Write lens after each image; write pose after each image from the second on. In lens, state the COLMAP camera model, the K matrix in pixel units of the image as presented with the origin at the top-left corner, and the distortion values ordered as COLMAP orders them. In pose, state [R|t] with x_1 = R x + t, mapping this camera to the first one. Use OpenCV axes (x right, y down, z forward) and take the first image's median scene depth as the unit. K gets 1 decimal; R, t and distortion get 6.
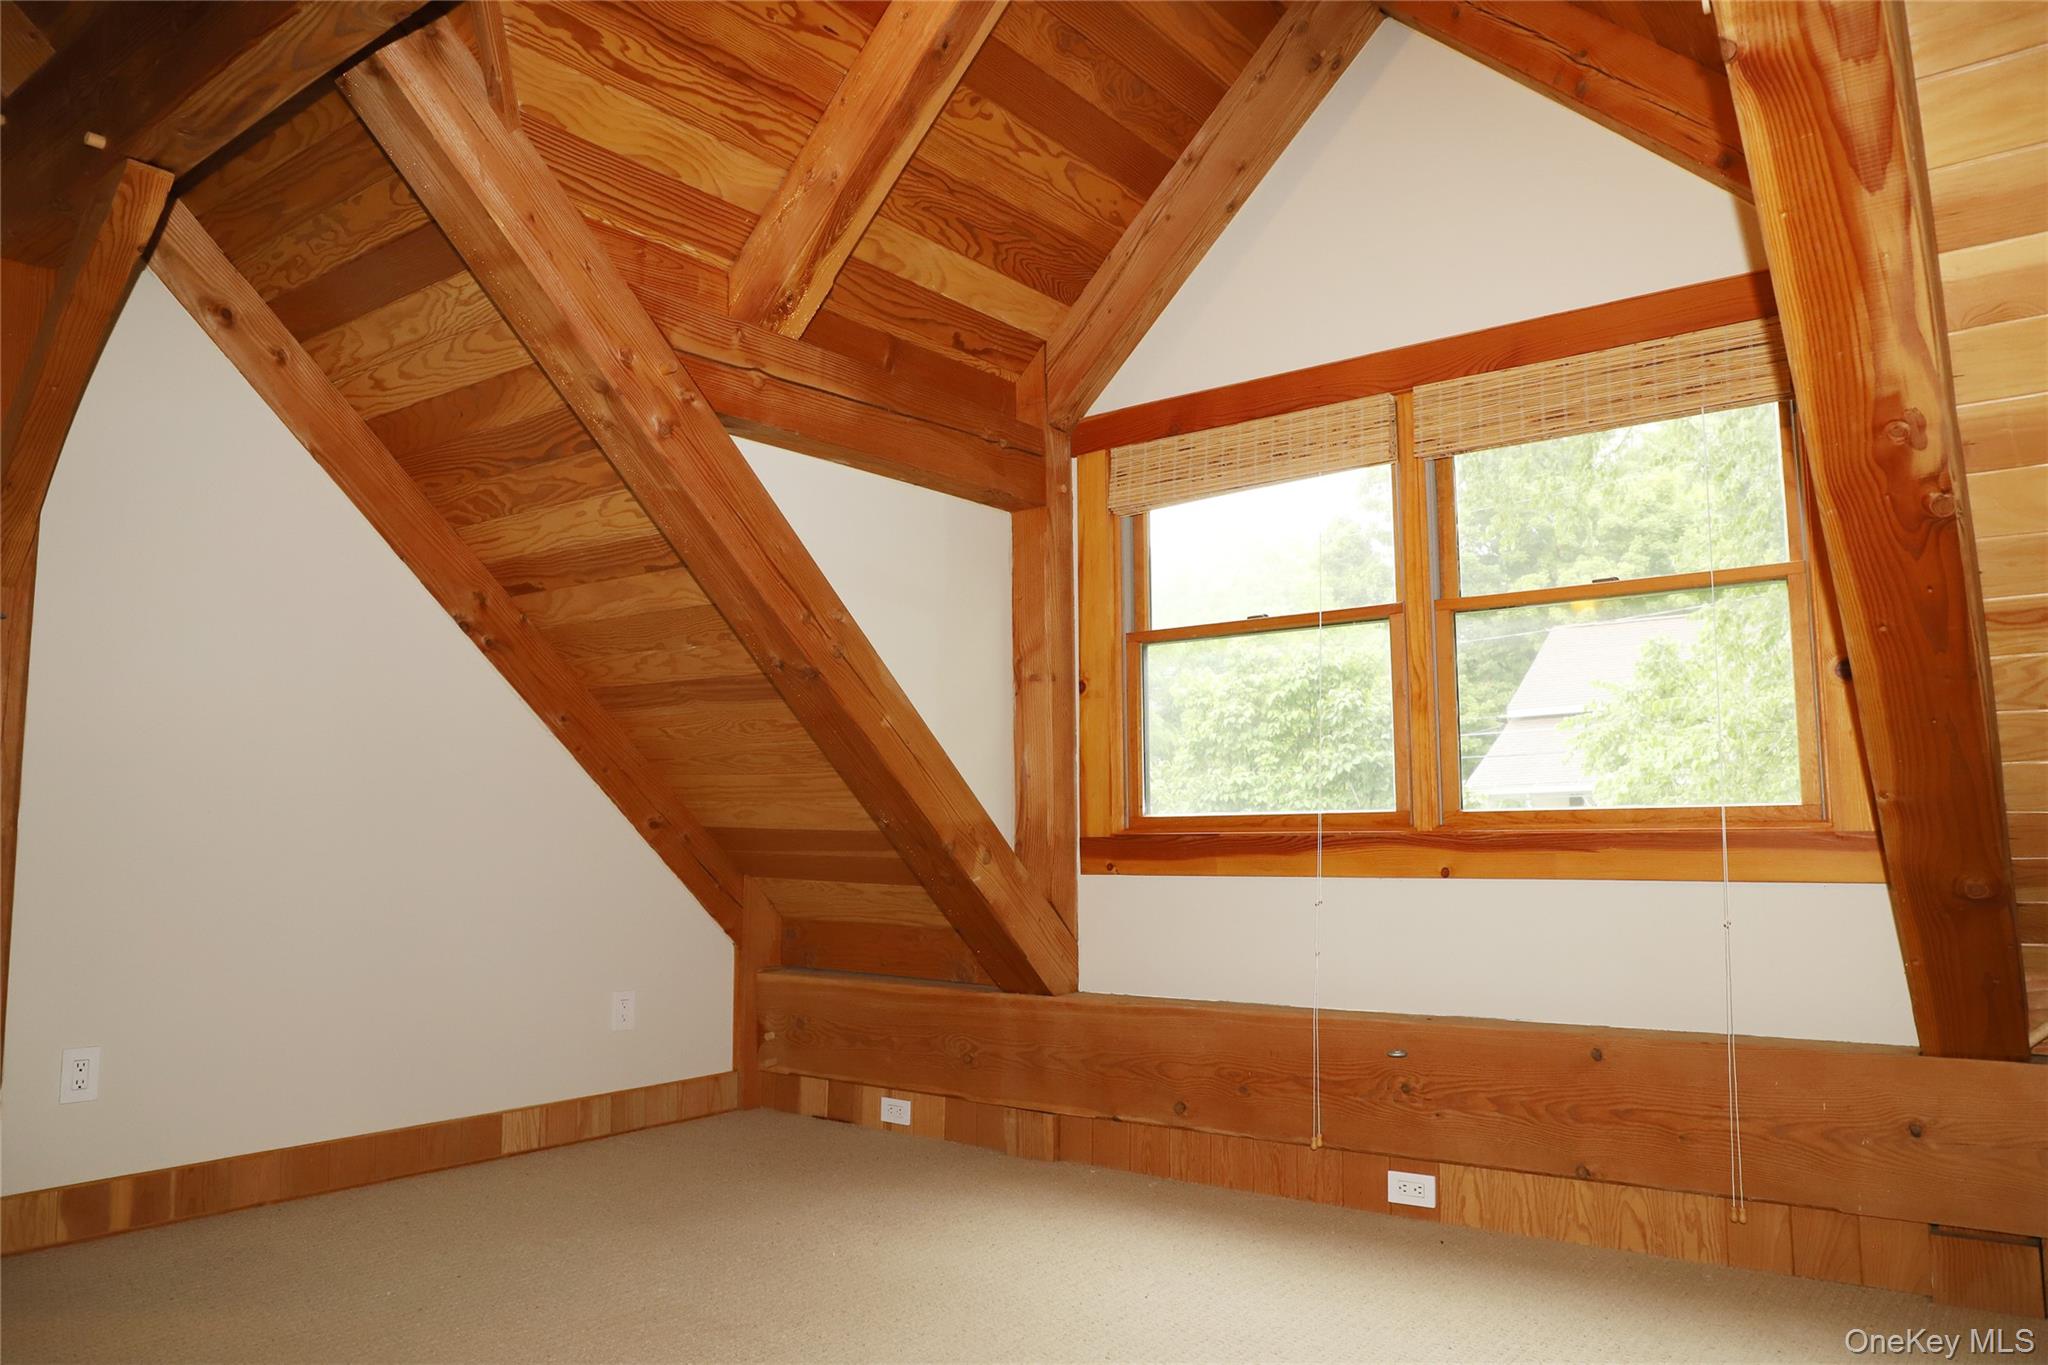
lens RADIAL K [[1407.4, 0, 1043.1], [0, 1407.4, 681.6], [0, 0, 1]] dist [-0.071787, 0.037873]
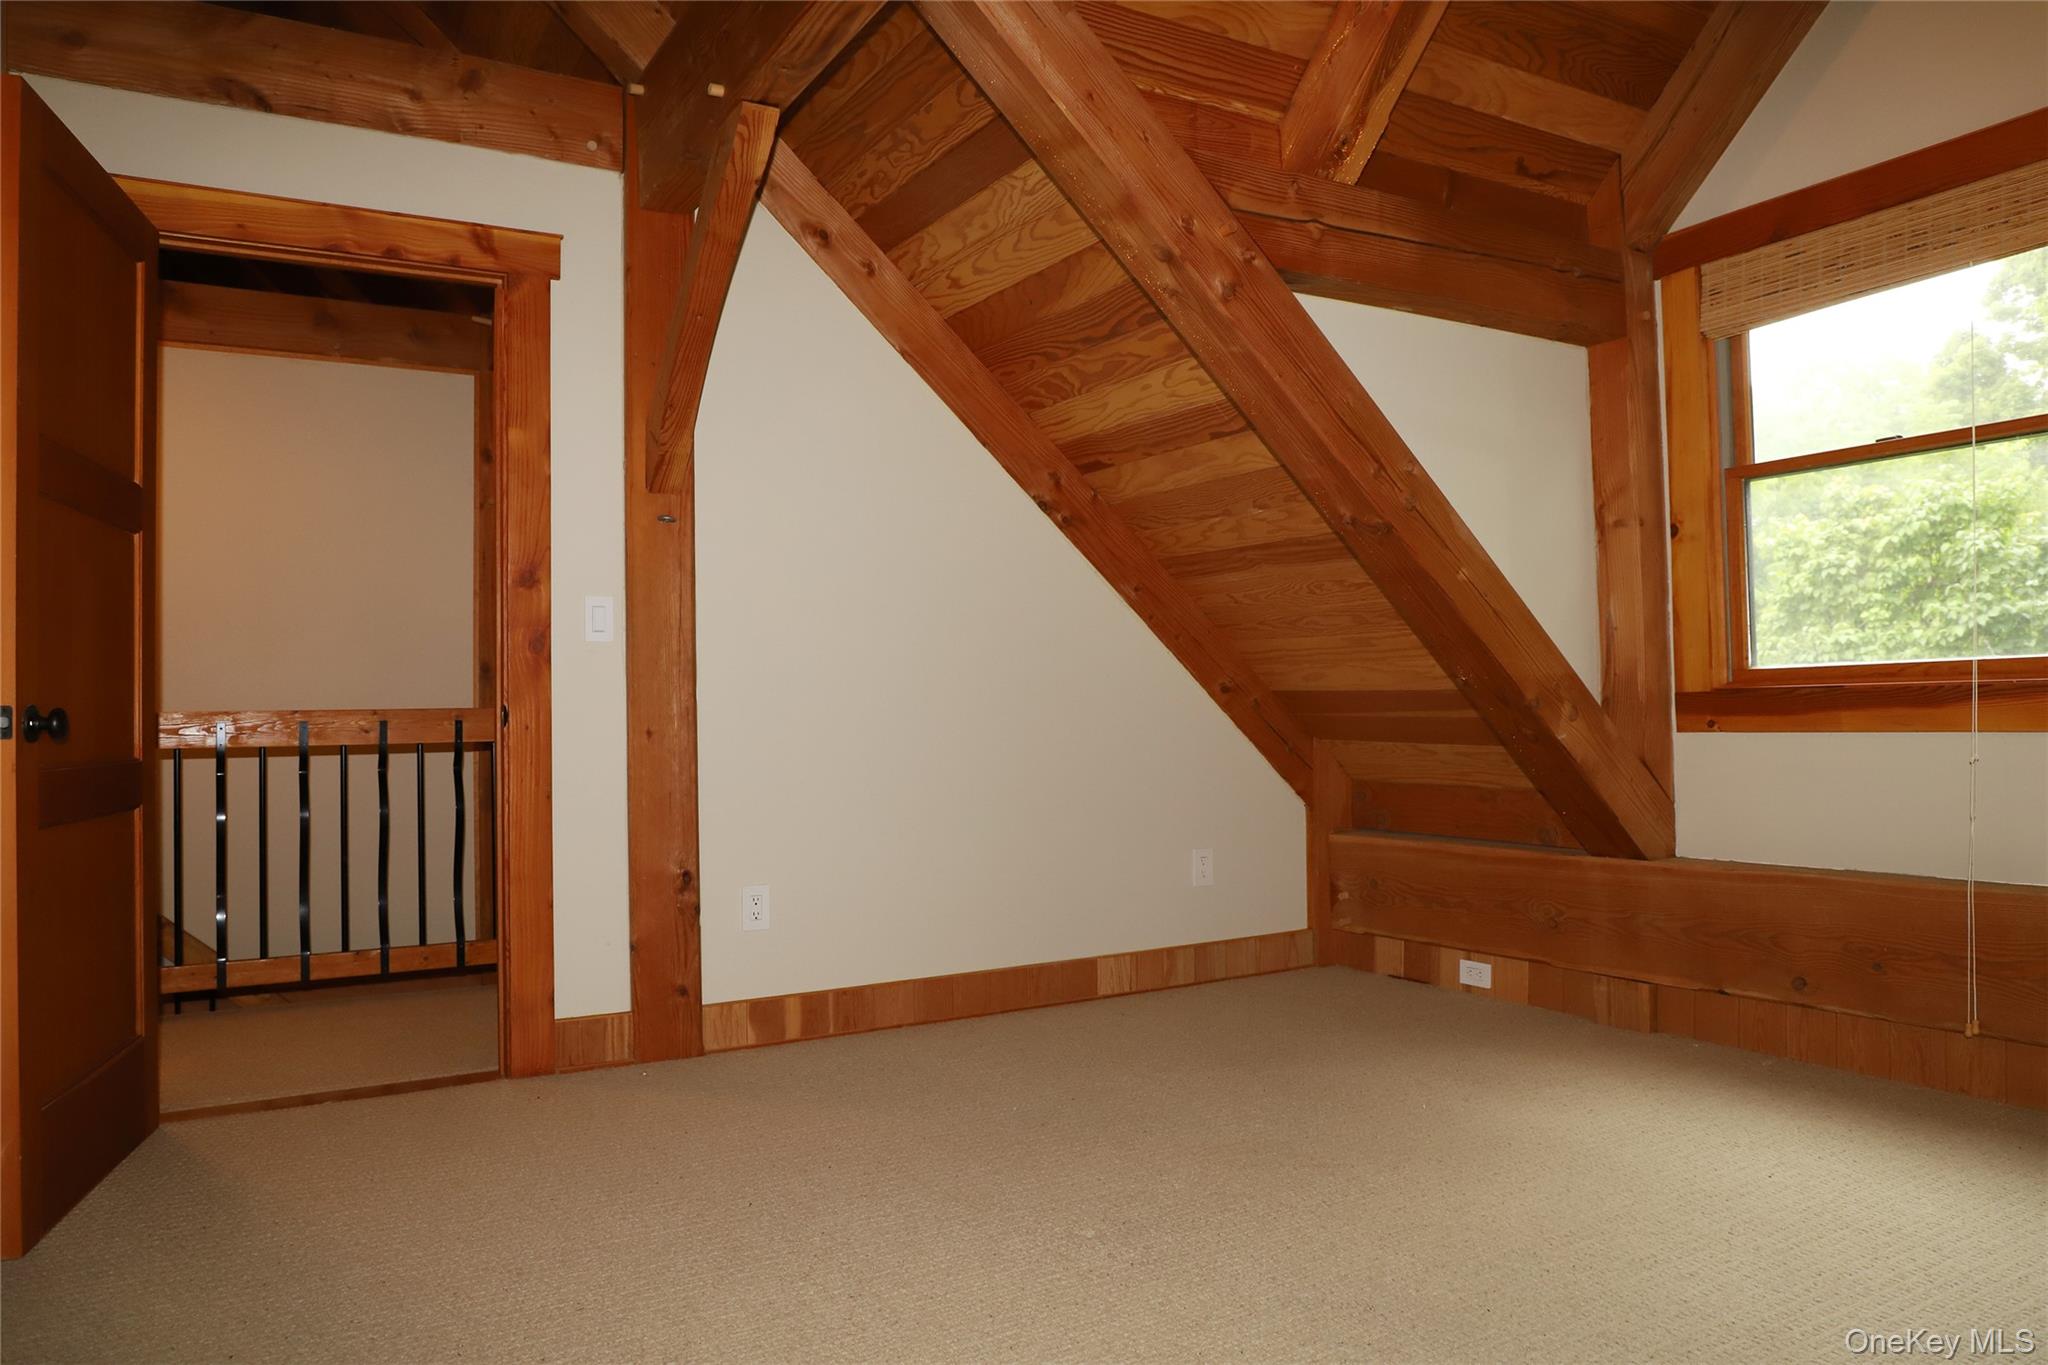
lens RADIAL K [[1407.4, 0, 1043.1], [0, 1407.4, 681.6], [0, 0, 1]] dist [-0.071787, 0.037873]
pose [[0.927159, -0.017899, -0.374240, -0.018838], [0.051348, 0.995504, 0.079598, 0.009510], [0.371133, -0.093017, 0.923909, -0.002539]]
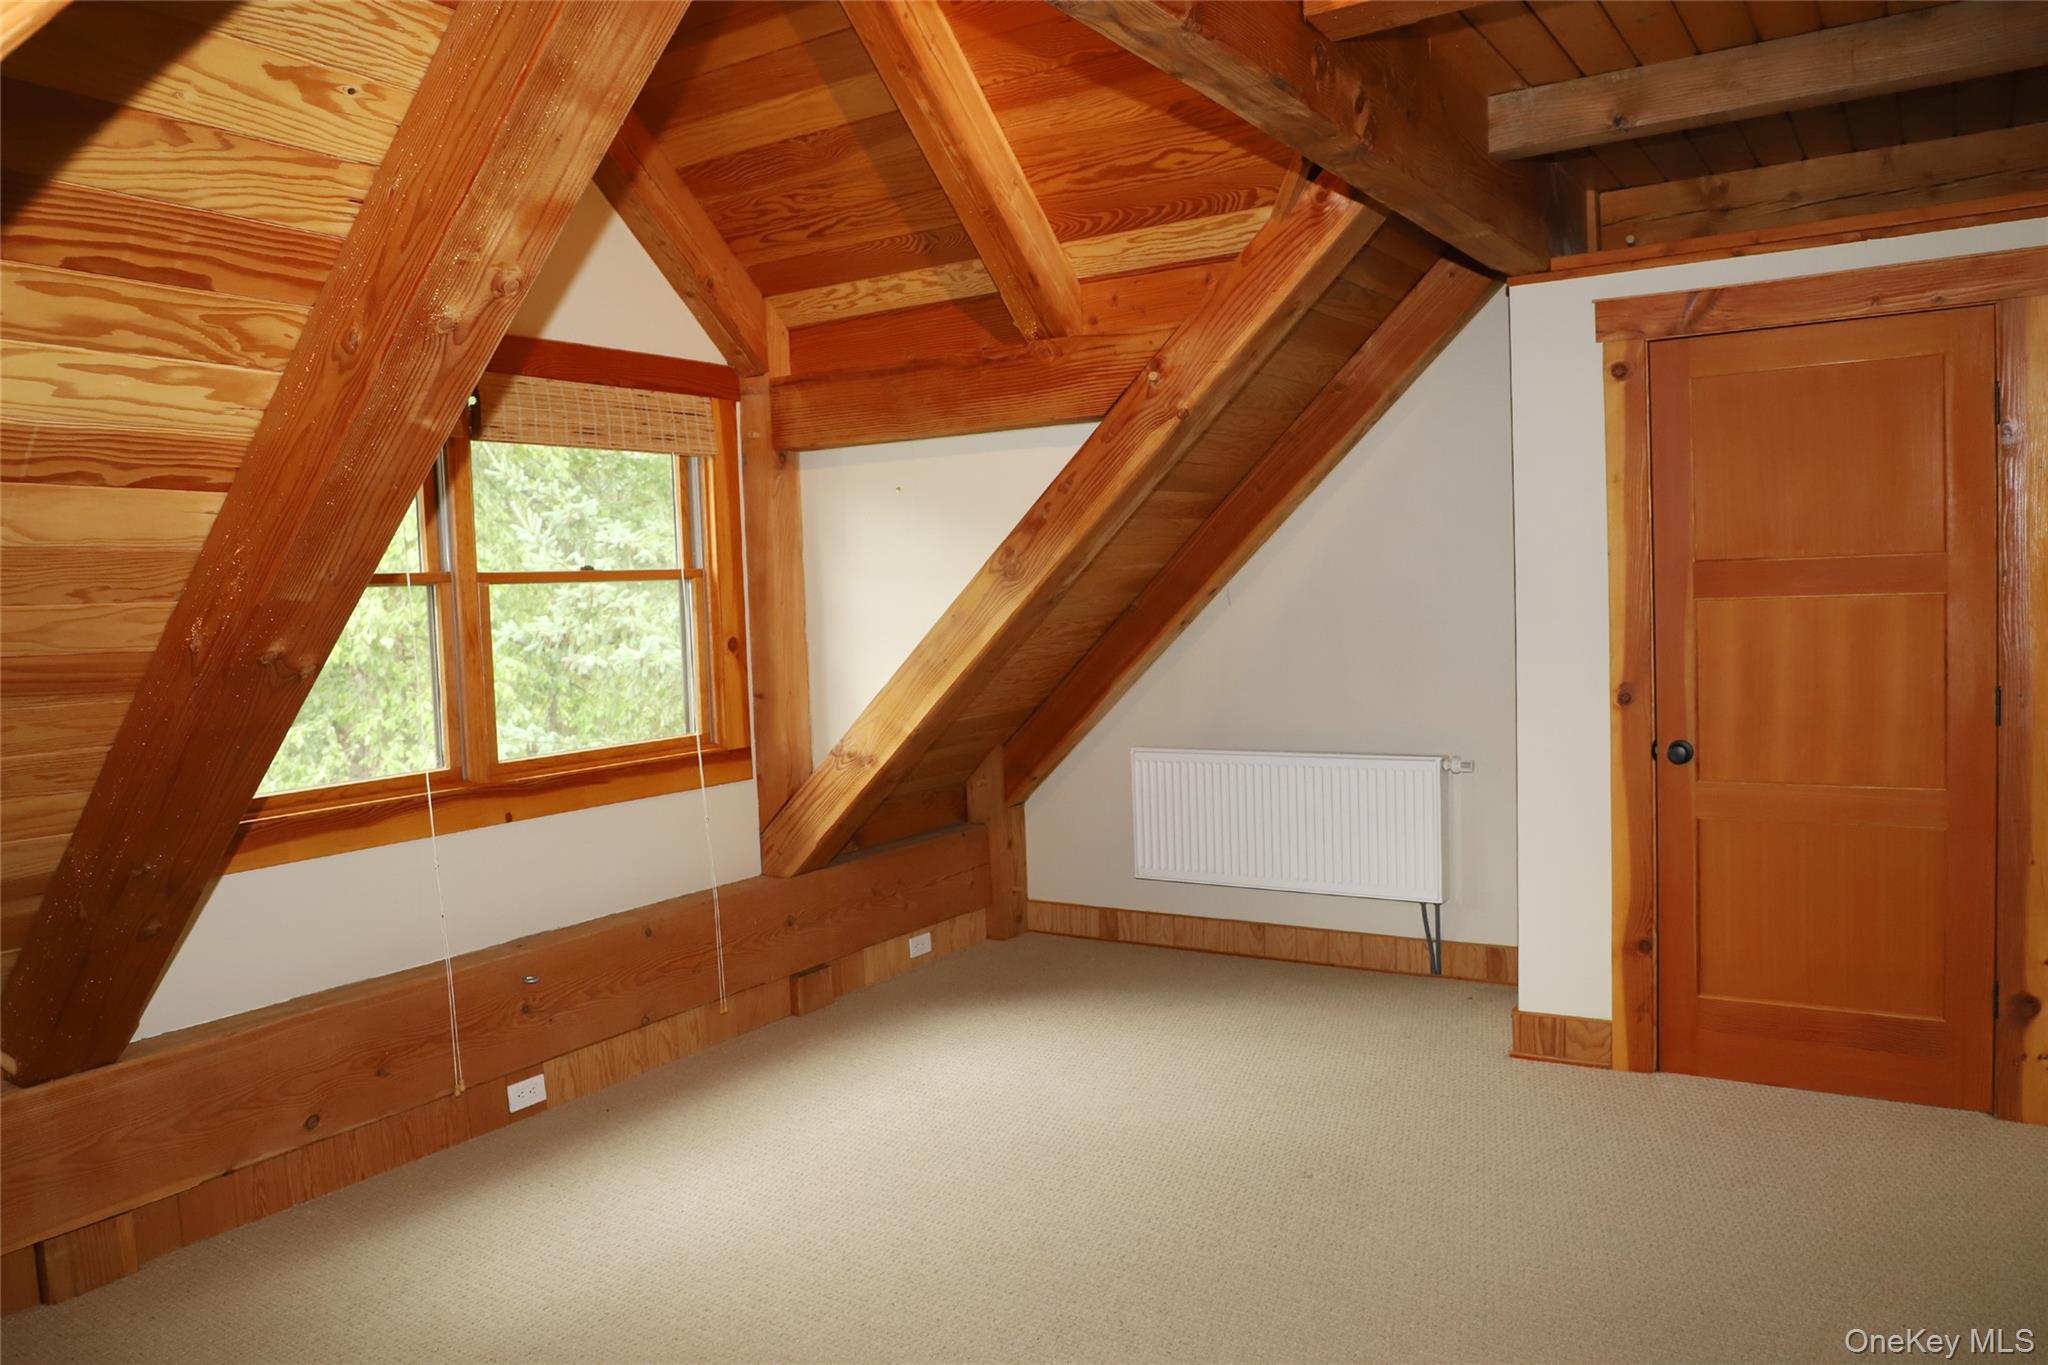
lens RADIAL K [[1429.0, 0, 1022.8], [0, 1429.0, 638.3], [0, 0, 1]] dist [-0.075332, 0.034497]
pose [[-0.059966, -0.038620, 0.997453, -0.778135], [-0.086573, 0.995687, 0.033347, -0.073780], [-0.994439, -0.084353, -0.063050, 0.590454]]
